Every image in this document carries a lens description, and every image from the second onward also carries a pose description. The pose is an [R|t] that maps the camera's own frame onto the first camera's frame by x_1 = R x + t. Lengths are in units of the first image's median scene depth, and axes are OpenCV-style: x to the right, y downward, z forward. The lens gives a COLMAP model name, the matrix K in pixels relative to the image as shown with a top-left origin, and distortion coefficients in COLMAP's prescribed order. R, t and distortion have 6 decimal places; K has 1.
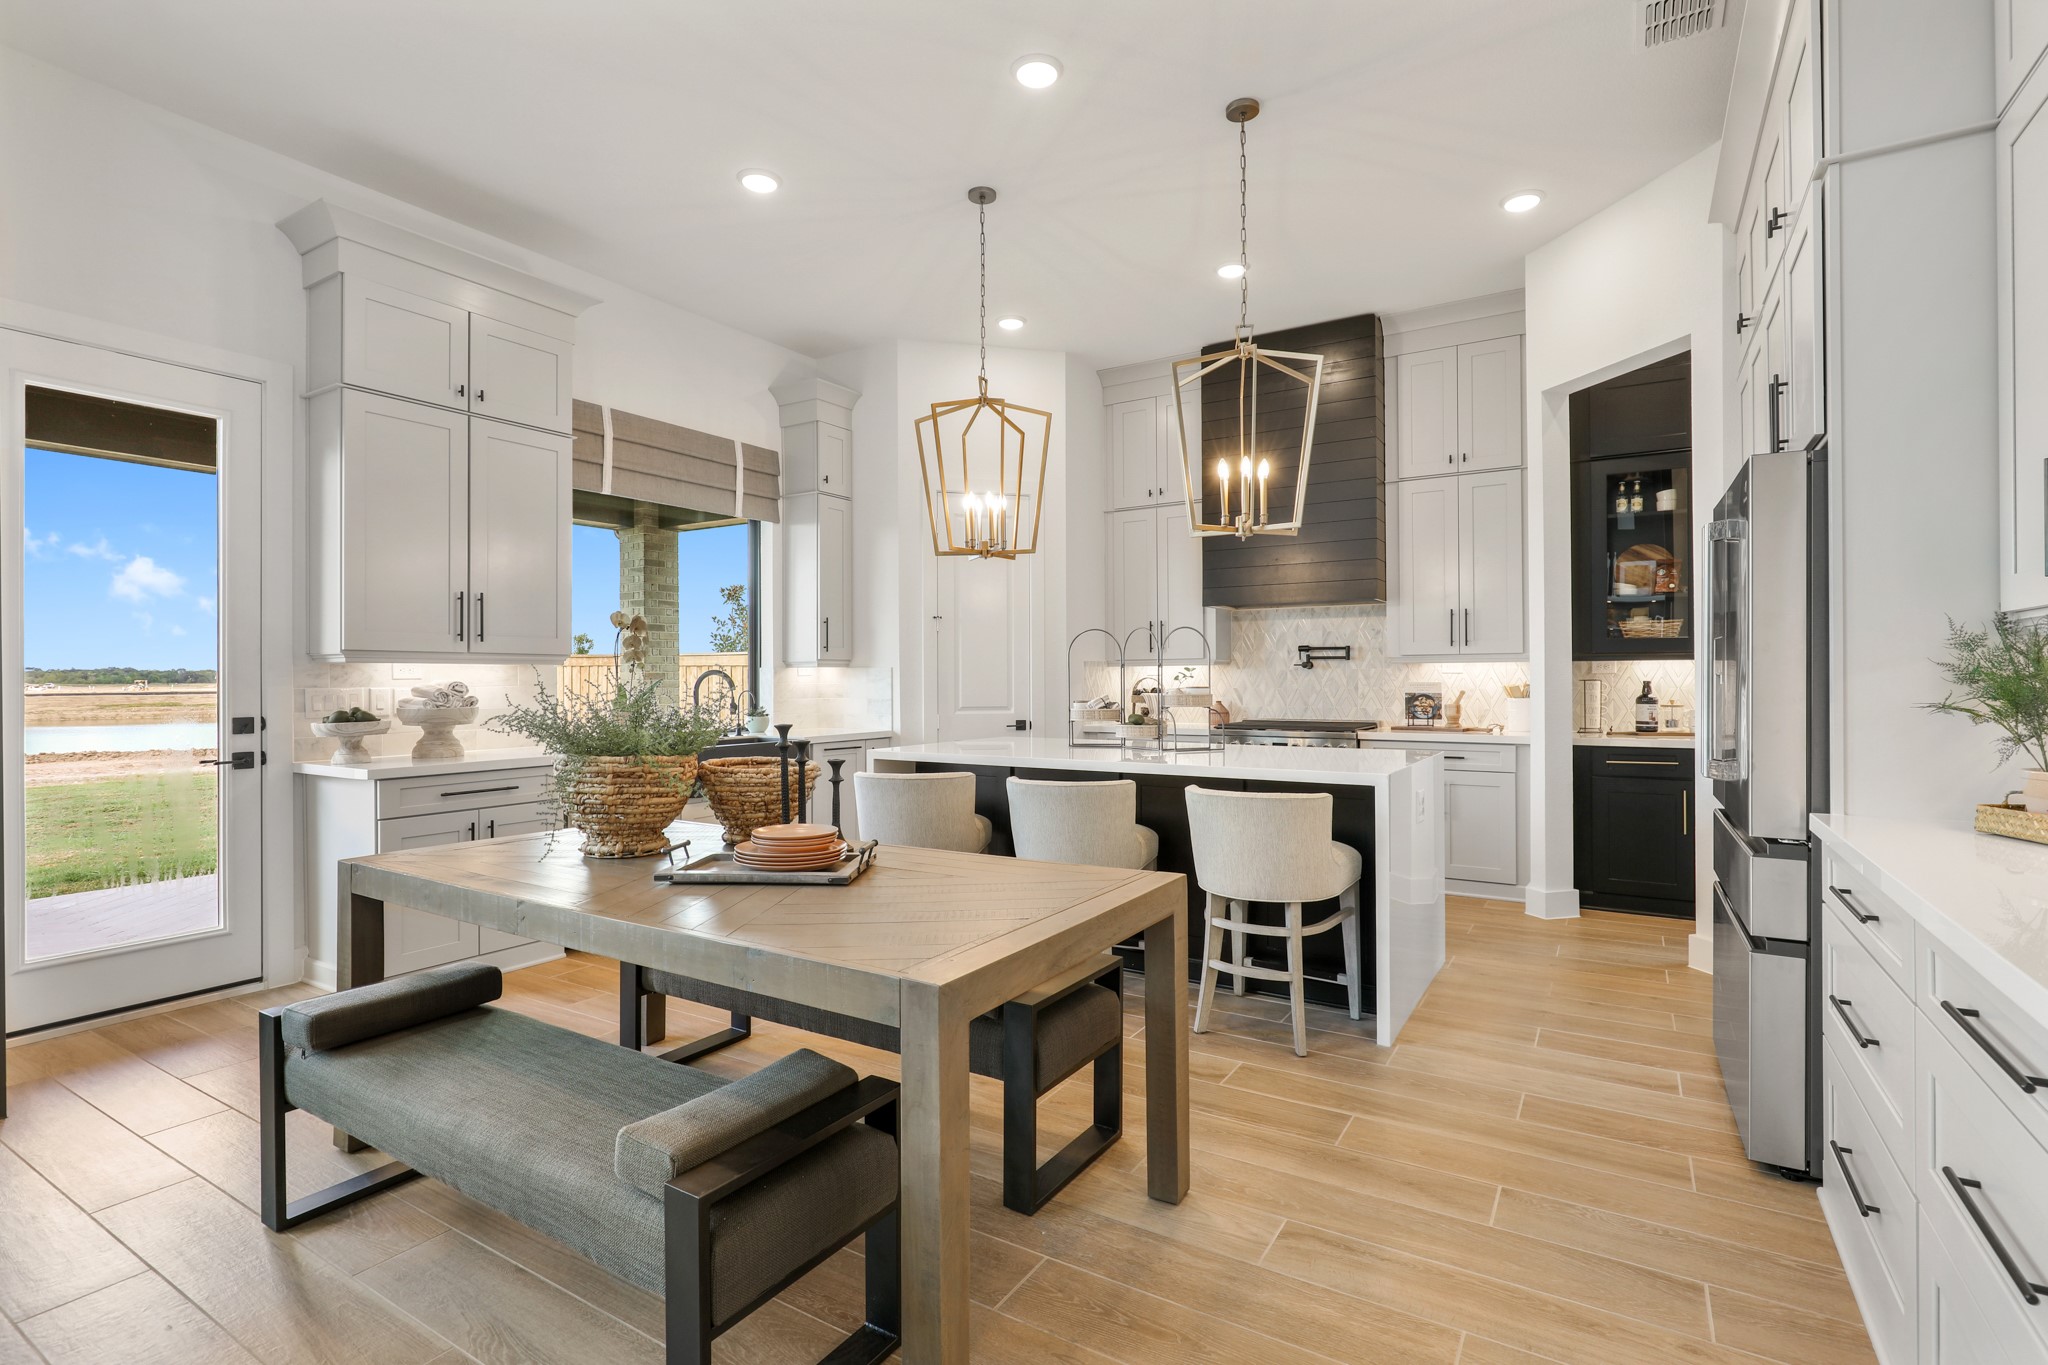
lens RADIAL K [[950.5, 0, 1015.7], [0, 950.5, 681.6], [0, 0, 1]] dist [-0.001020, -0.000621]
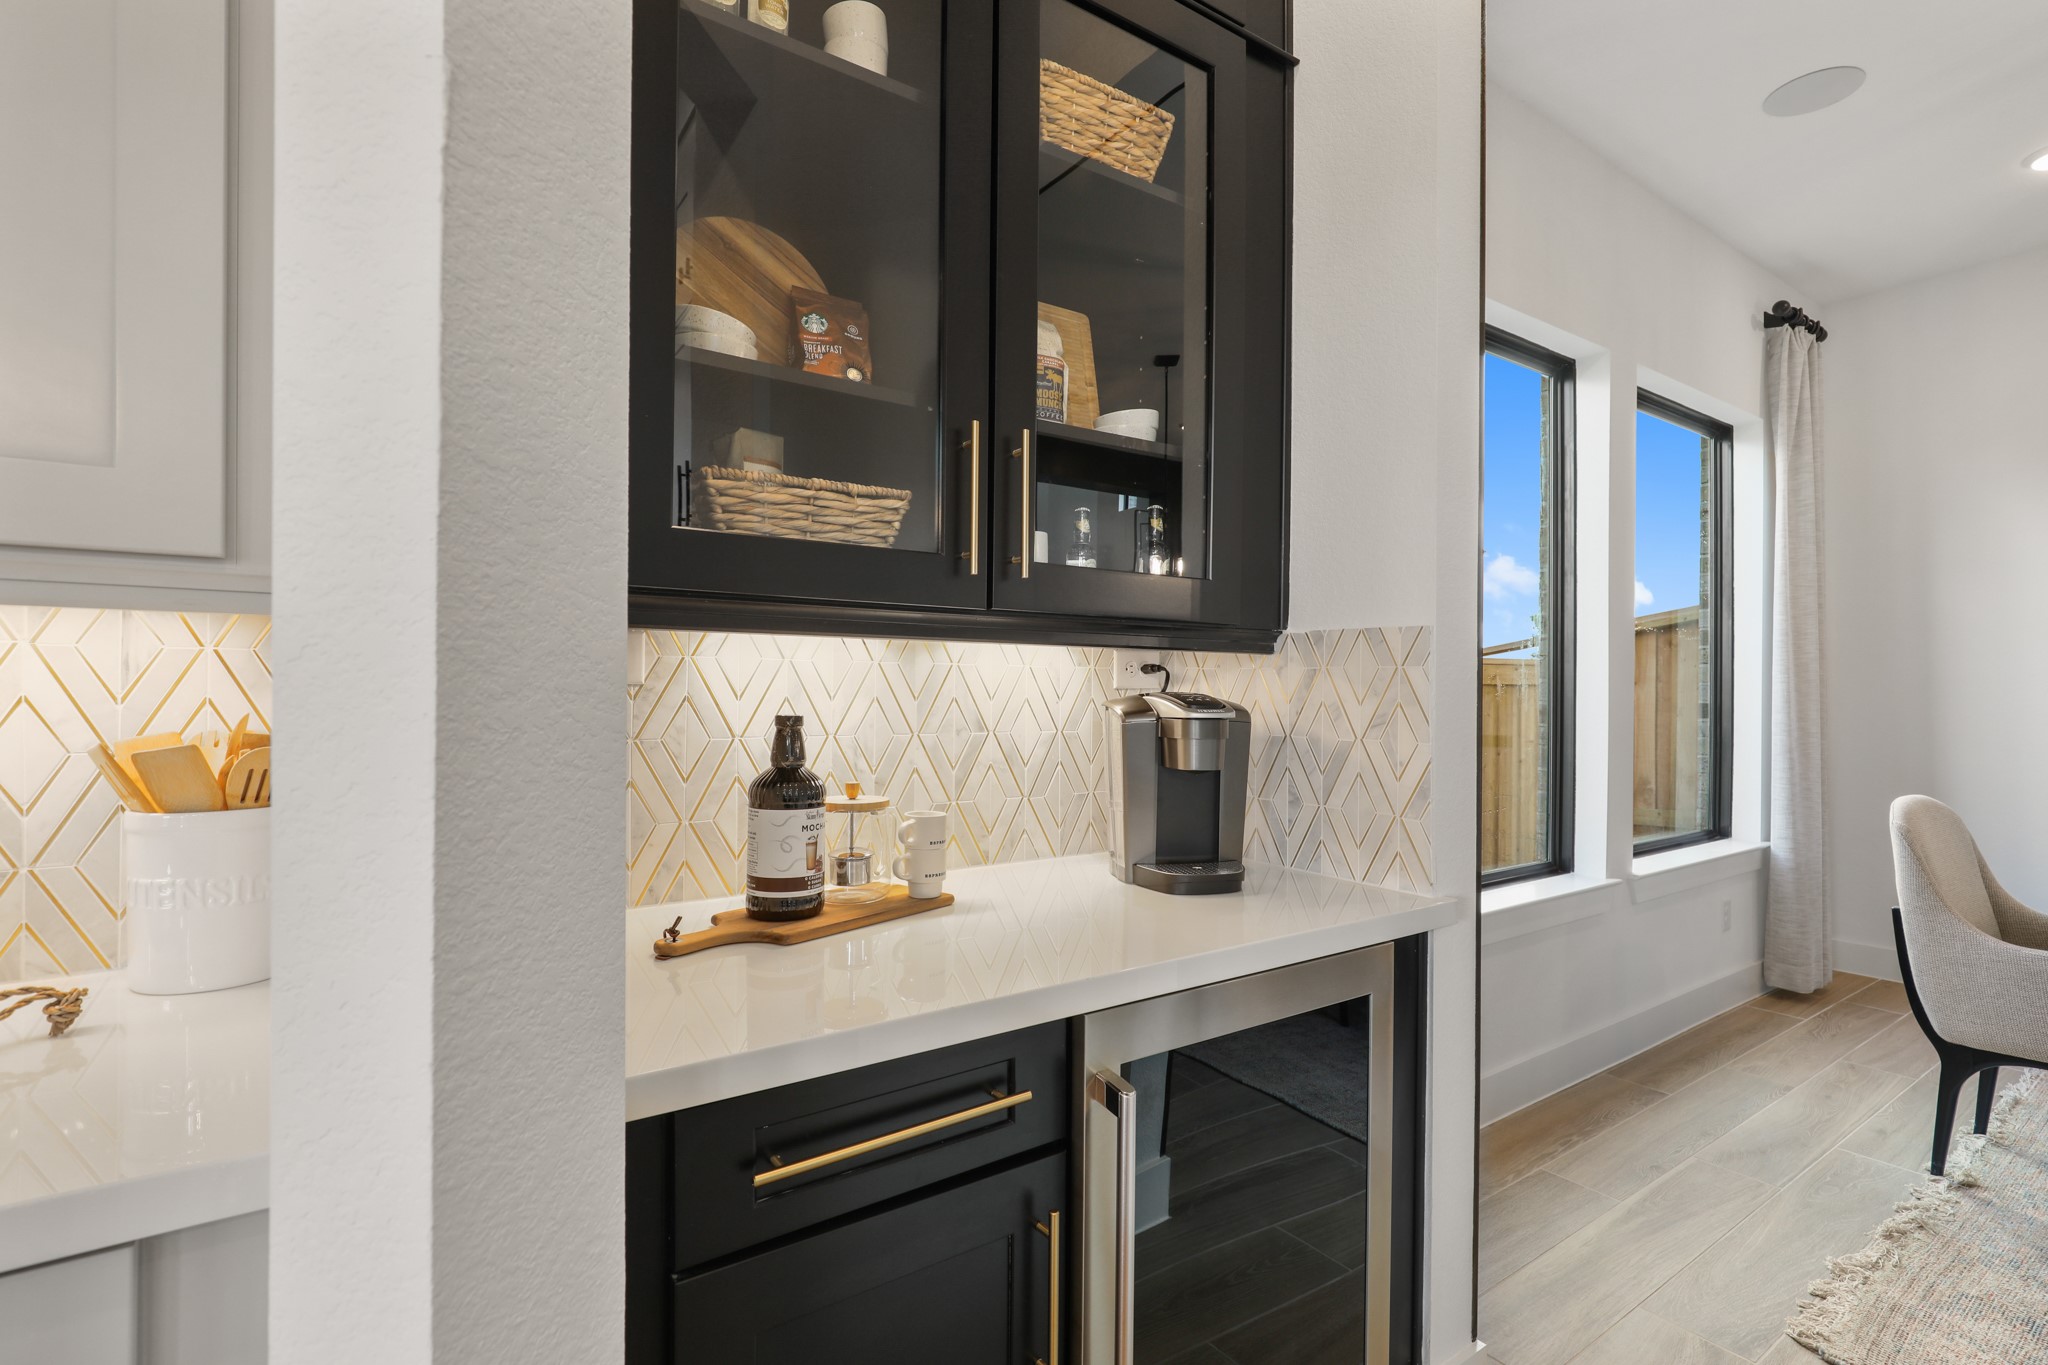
lens RADIAL K [[950.5, 0, 1012.4], [0, 950.5, 689.3], [0, 0, 1]] dist [-0.001020, -0.000621]
pose [[0.400900, 0.008371, 0.916084, 0.454207], [-0.007241, 0.999956, -0.005968, -0.006398], [-0.916093, -0.004241, 0.400943, 0.837684]]
